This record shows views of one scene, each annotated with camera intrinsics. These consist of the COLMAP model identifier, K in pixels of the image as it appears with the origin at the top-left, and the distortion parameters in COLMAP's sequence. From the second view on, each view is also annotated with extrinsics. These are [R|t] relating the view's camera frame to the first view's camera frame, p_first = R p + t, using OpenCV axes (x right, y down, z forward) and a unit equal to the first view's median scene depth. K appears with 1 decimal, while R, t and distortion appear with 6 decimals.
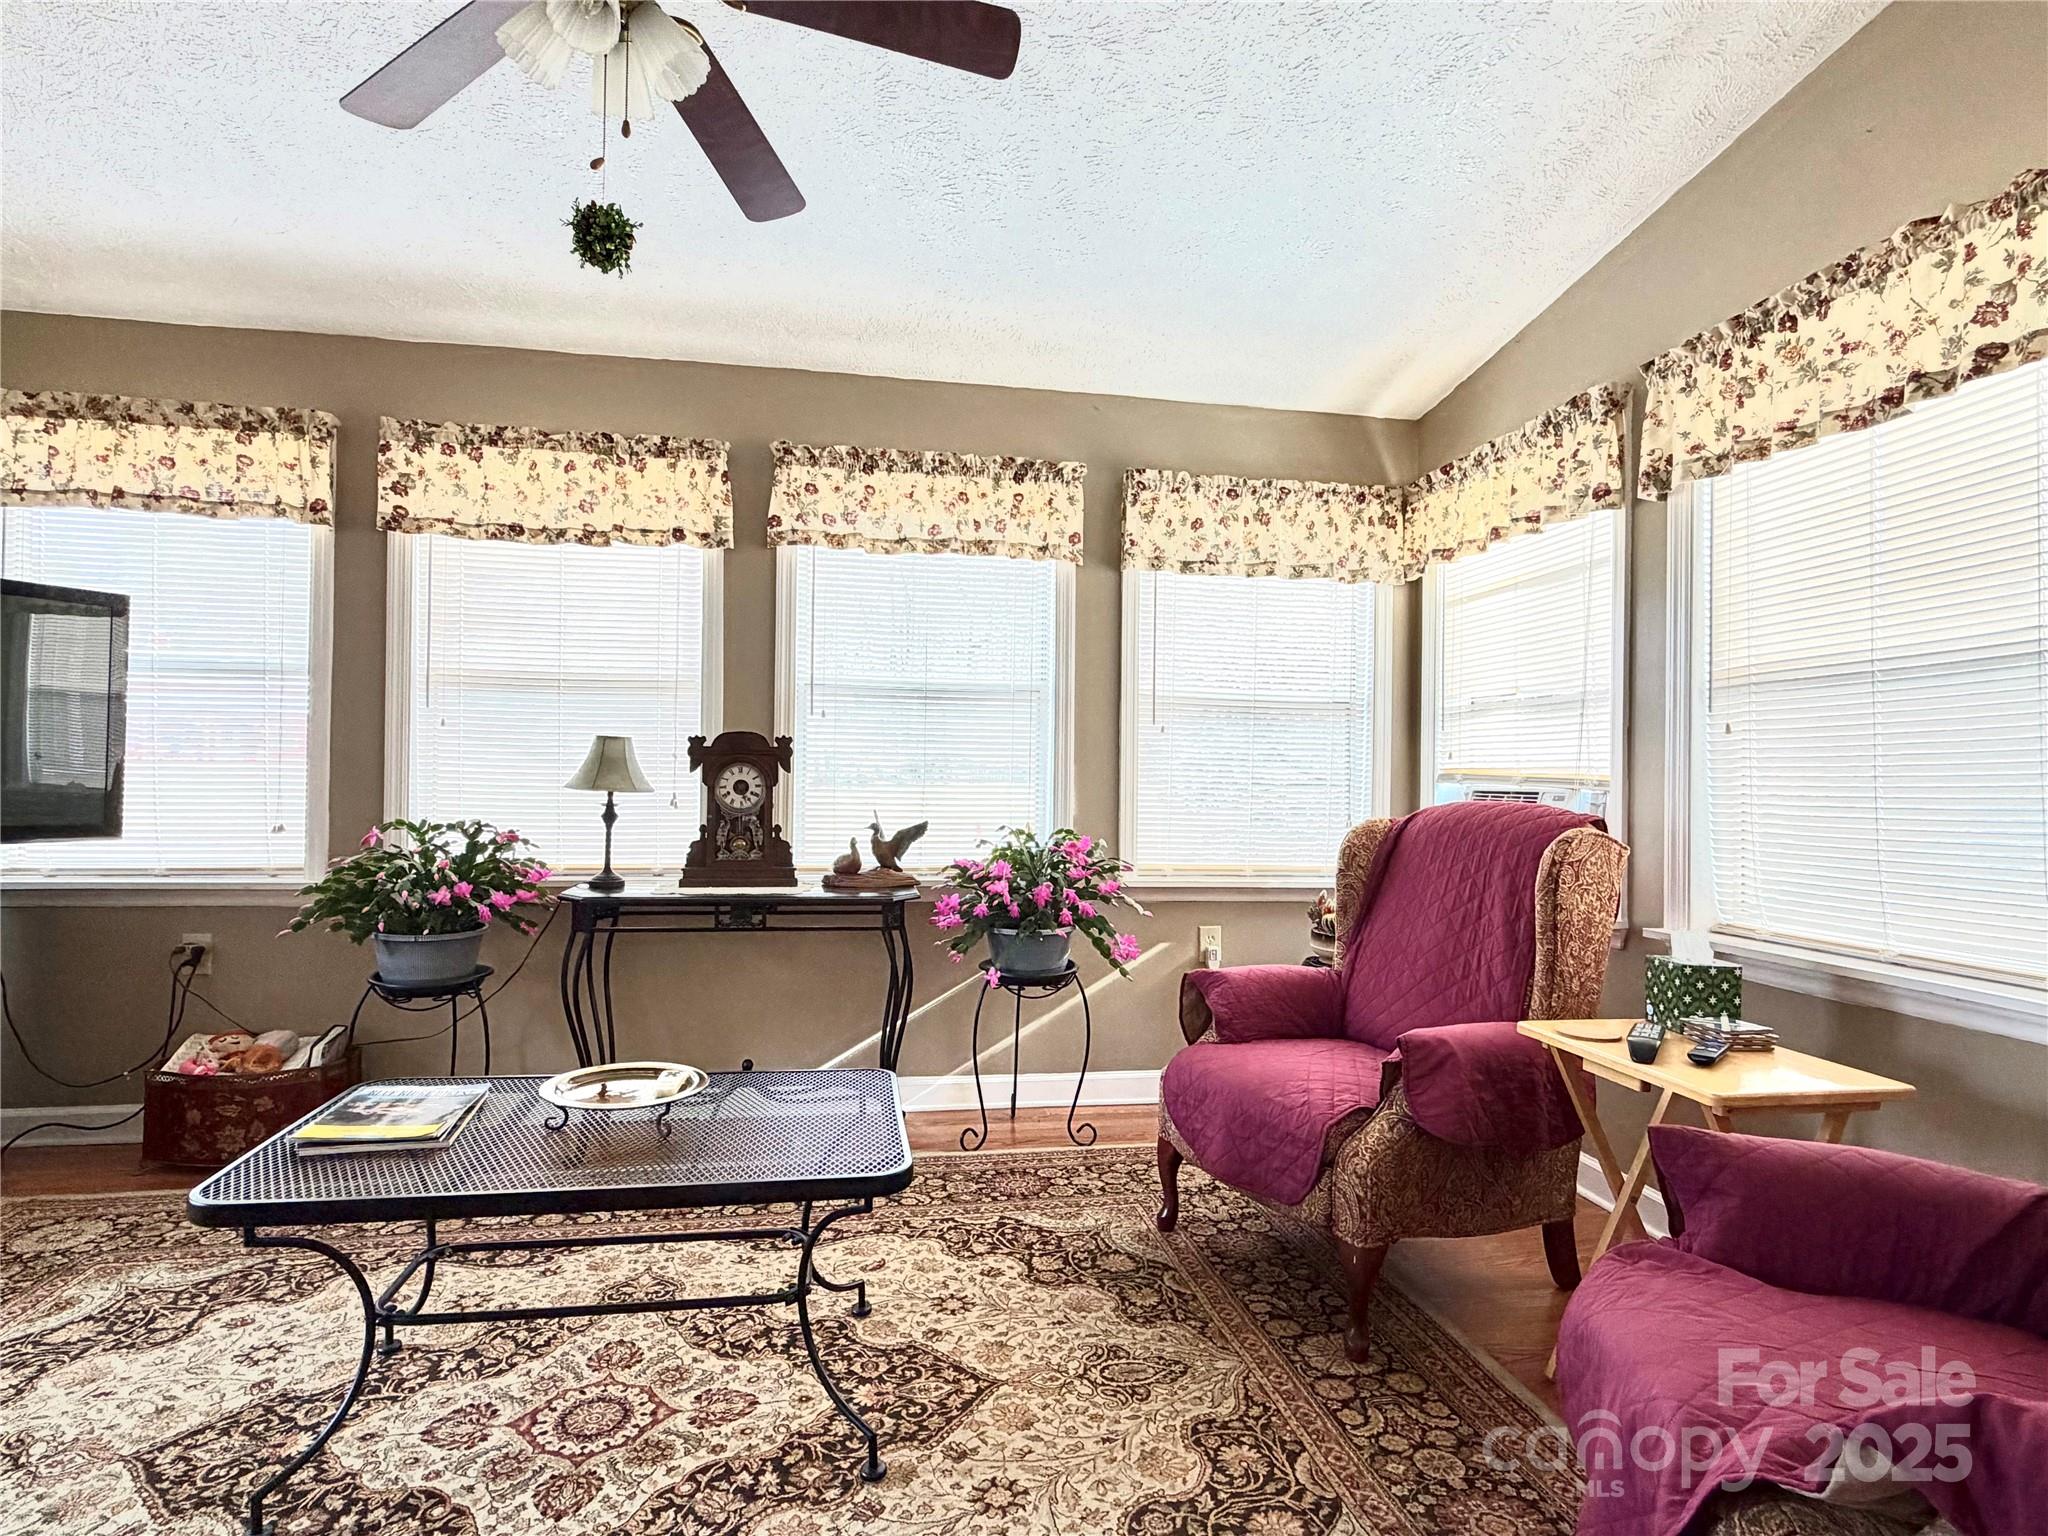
lens RADIAL K [[1066.5, 0, 1014.4], [0, 1066.5, 777.1], [0, 0, 1]] dist [-0.001576, -0.000104]
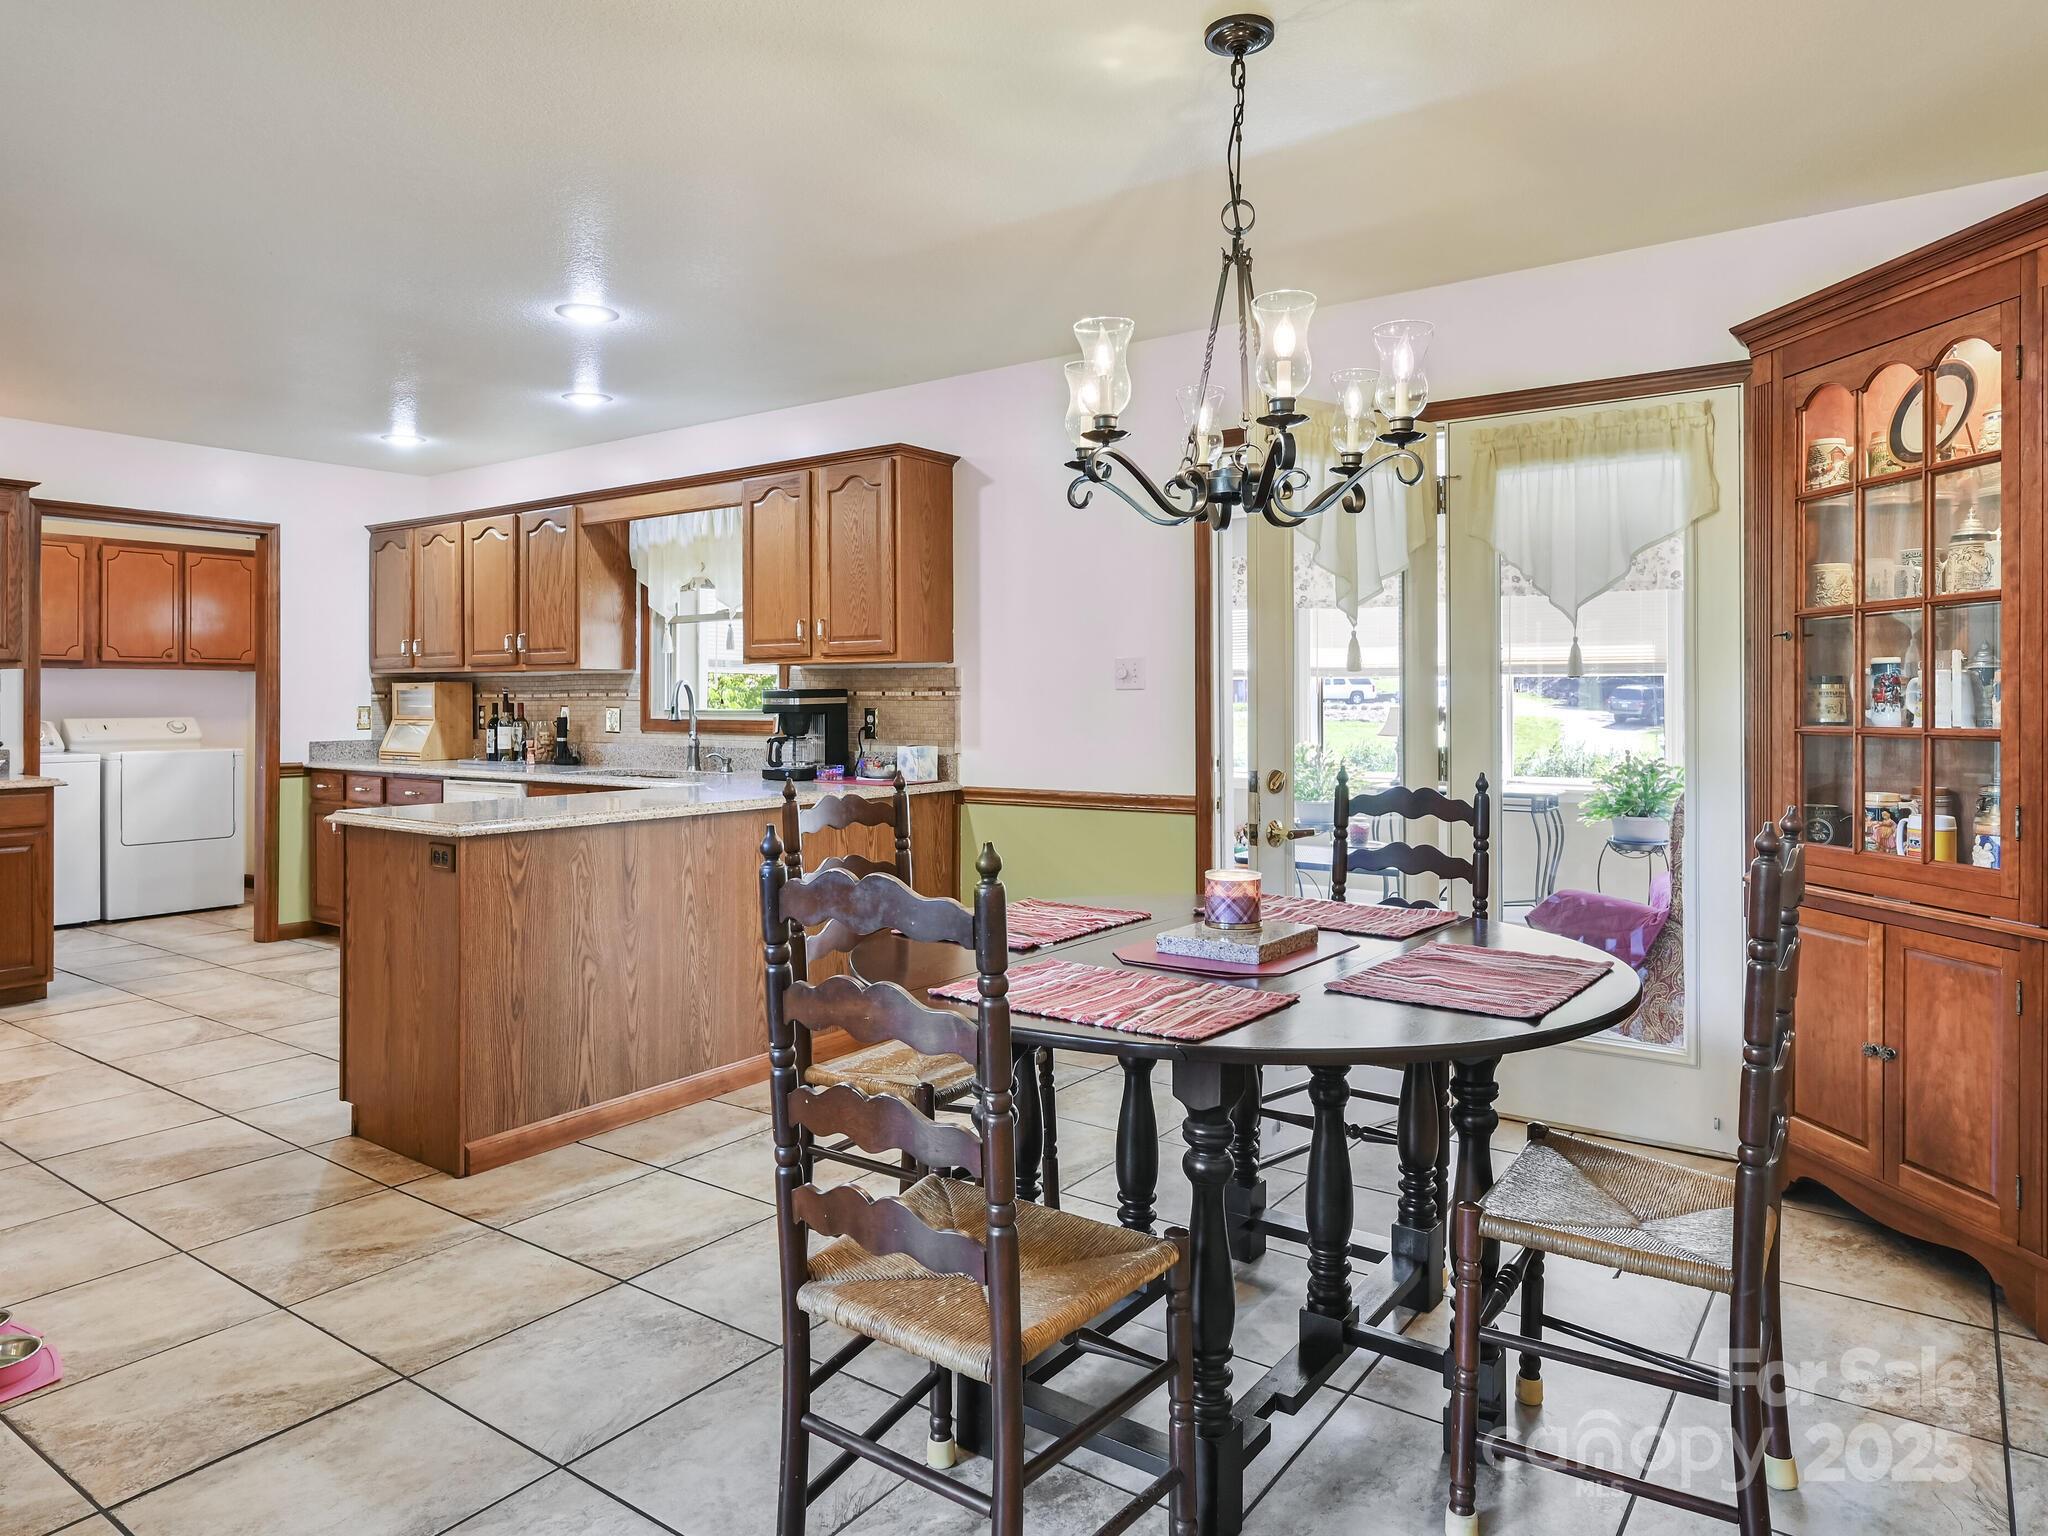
lens RADIAL K [[1285.7, 0, 1046.7], [0, 1285.7, 673.2], [0, 0, 1]] dist [-0.010023, 0.000909]
pose [[0.717831, -0.028775, -0.695623, 0.981950], [0.007688, 0.999412, -0.033408, -0.031922], [0.696175, 0.018633, 0.717630, -1.396047]]
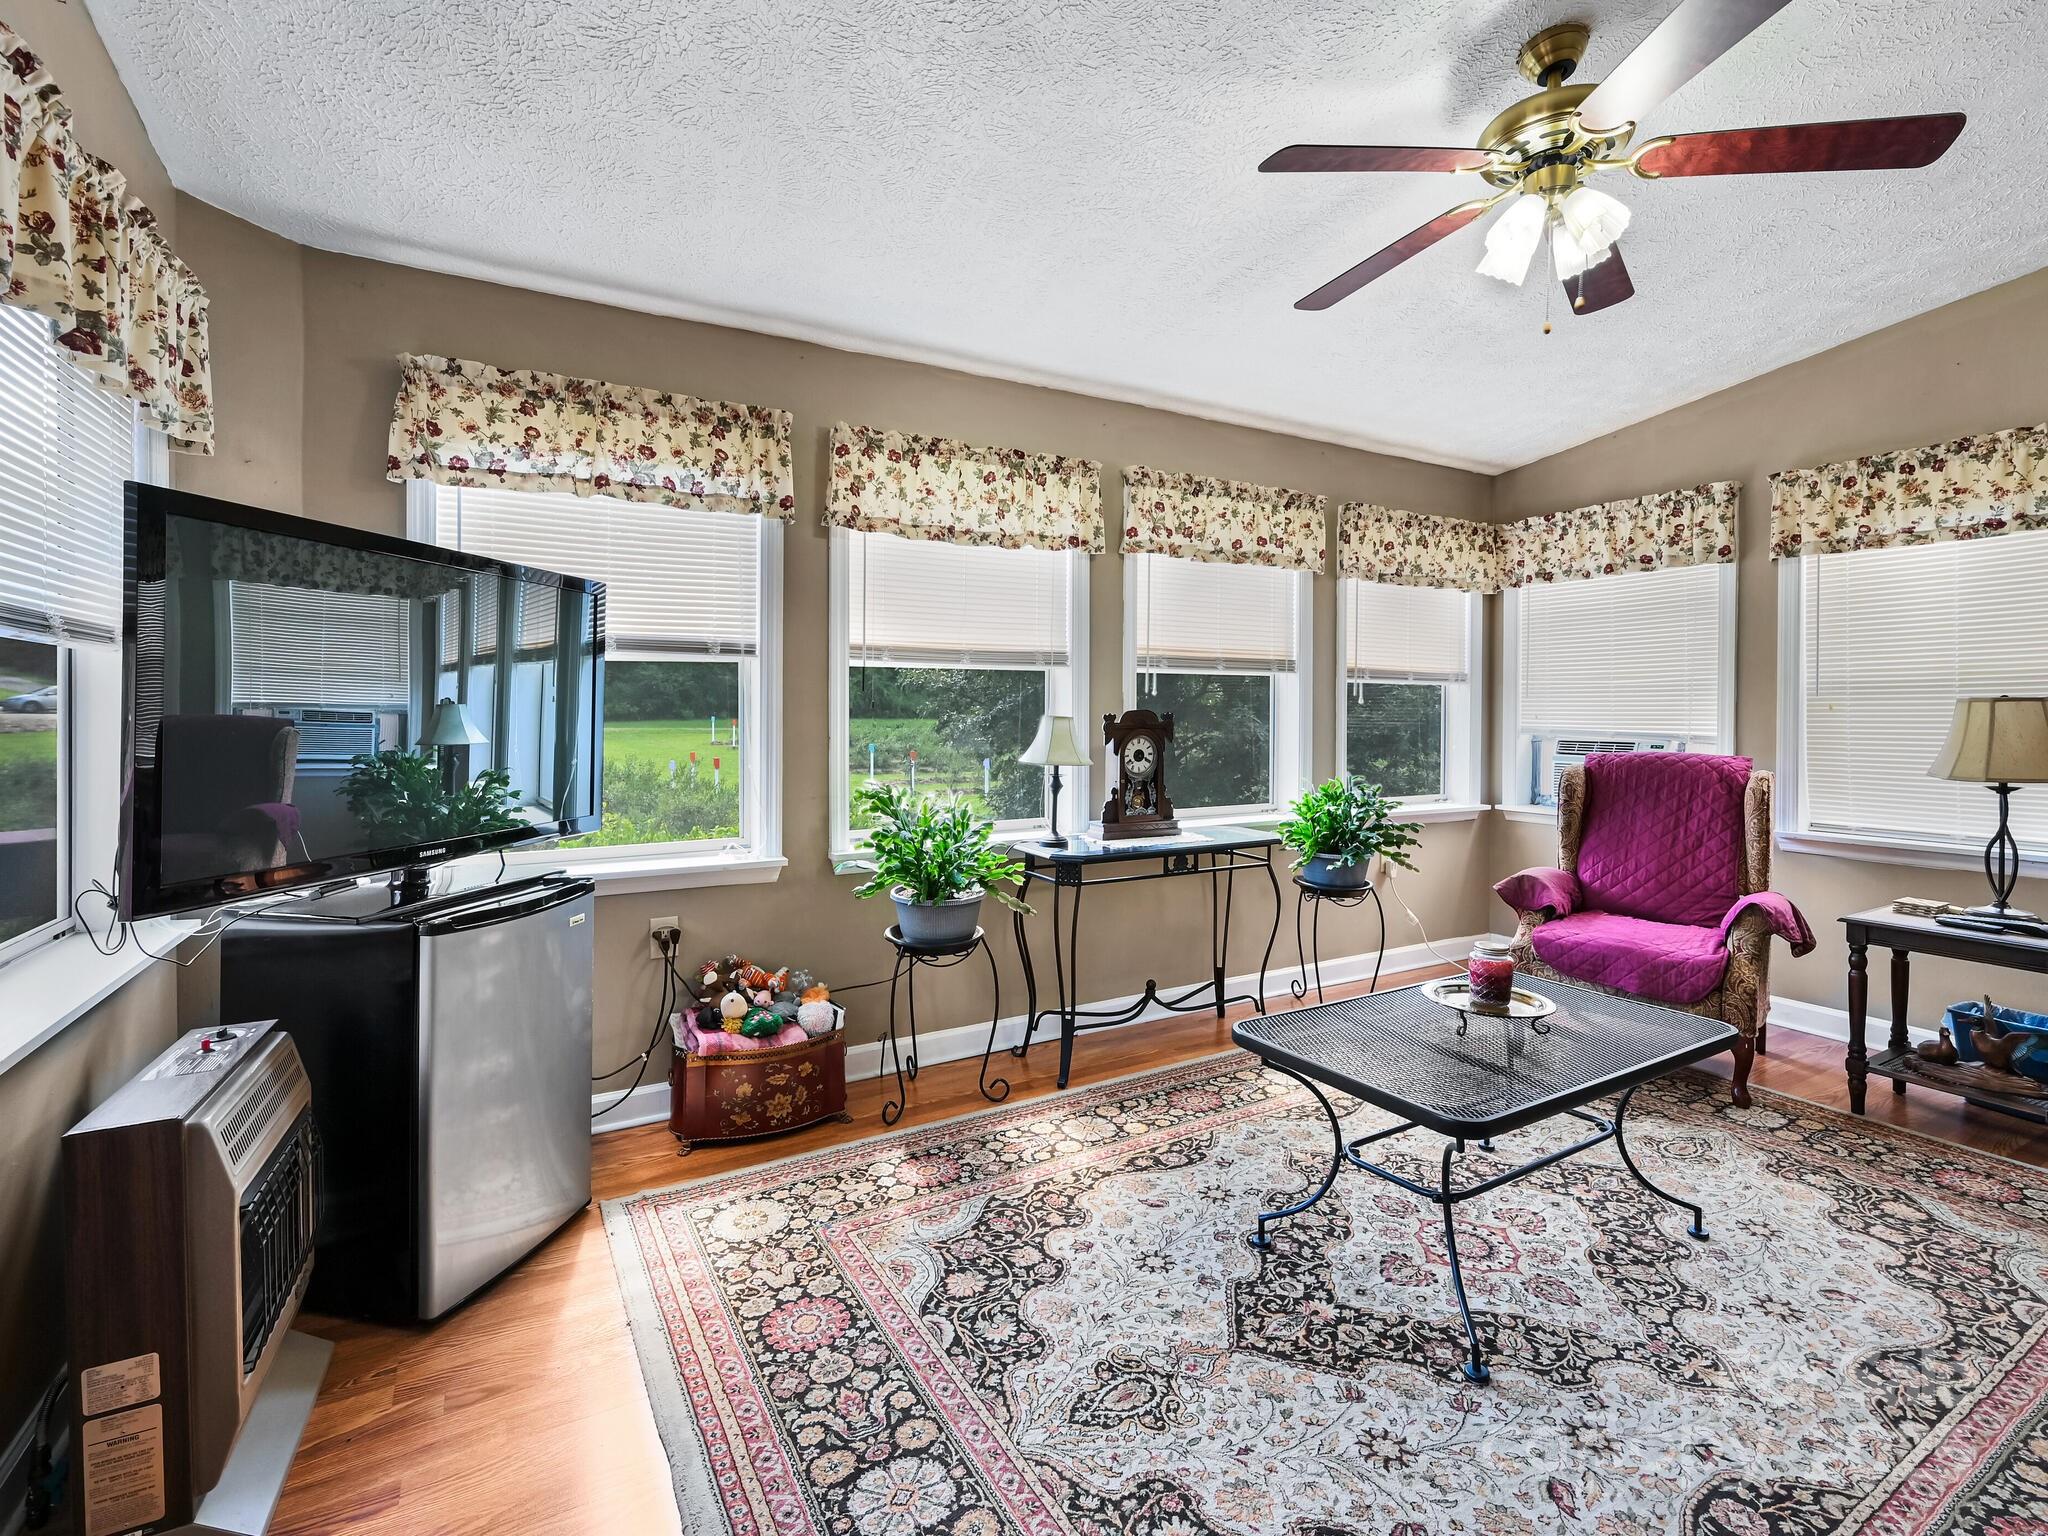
lens RADIAL K [[928.2, 0, 1051.6], [0, 928.2, 721.8], [0, 0, 1]] dist [-0.002506, 0.001220]
pose [[0.941897, -0.020362, 0.335283, -0.887720], [0.015437, 0.999730, 0.017346, -0.061098], [-0.335546, -0.011162, 0.941958, 0.056615]]
